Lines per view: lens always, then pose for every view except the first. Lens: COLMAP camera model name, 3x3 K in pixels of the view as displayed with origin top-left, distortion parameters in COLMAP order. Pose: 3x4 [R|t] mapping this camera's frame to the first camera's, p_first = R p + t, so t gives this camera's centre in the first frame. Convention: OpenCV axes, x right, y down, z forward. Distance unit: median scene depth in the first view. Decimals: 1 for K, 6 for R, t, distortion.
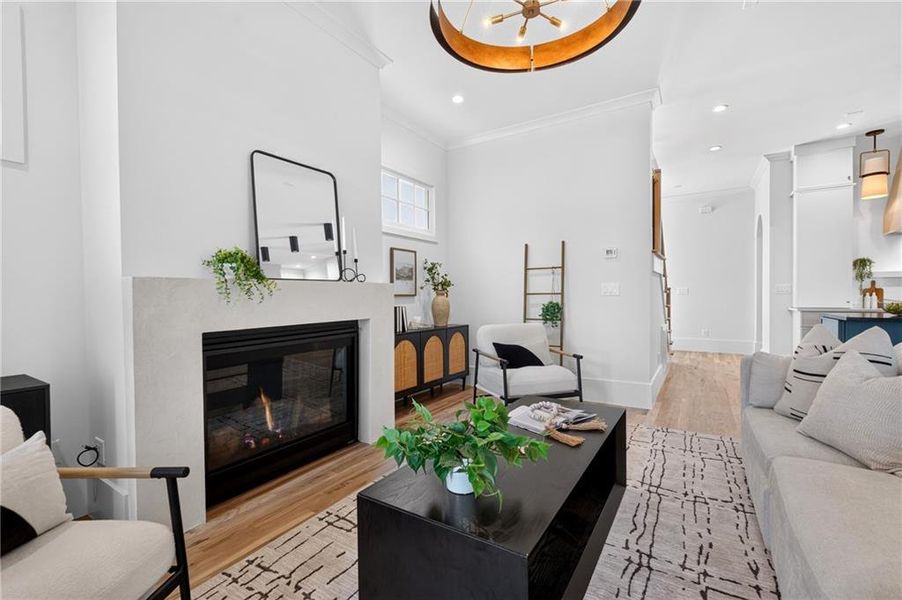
lens RADIAL K [[390.2, 0, 451.0], [0, 390.2, 300.0], [0, 0, 1]] dist [0.000748, 0.000266]
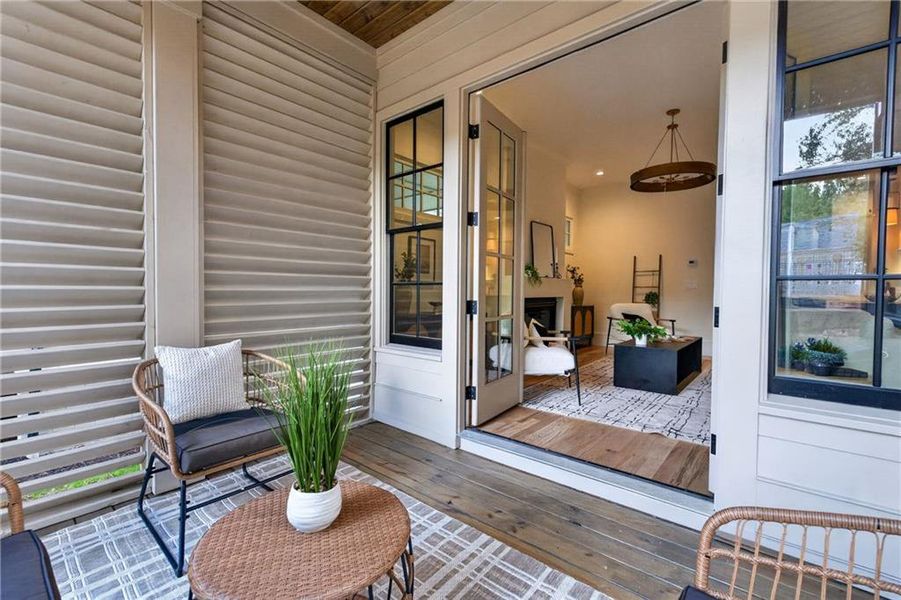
lens RADIAL K [[389.8, 0, 450.5], [0, 389.8, 300.0], [0, 0, 1]] dist [0.000748, 0.000266]
pose [[0.989567, 0.021405, -0.142474, -0.332433], [-0.019926, 0.999732, 0.011802, 0.034741], [0.142688, -0.008840, 0.989728, -0.710711]]
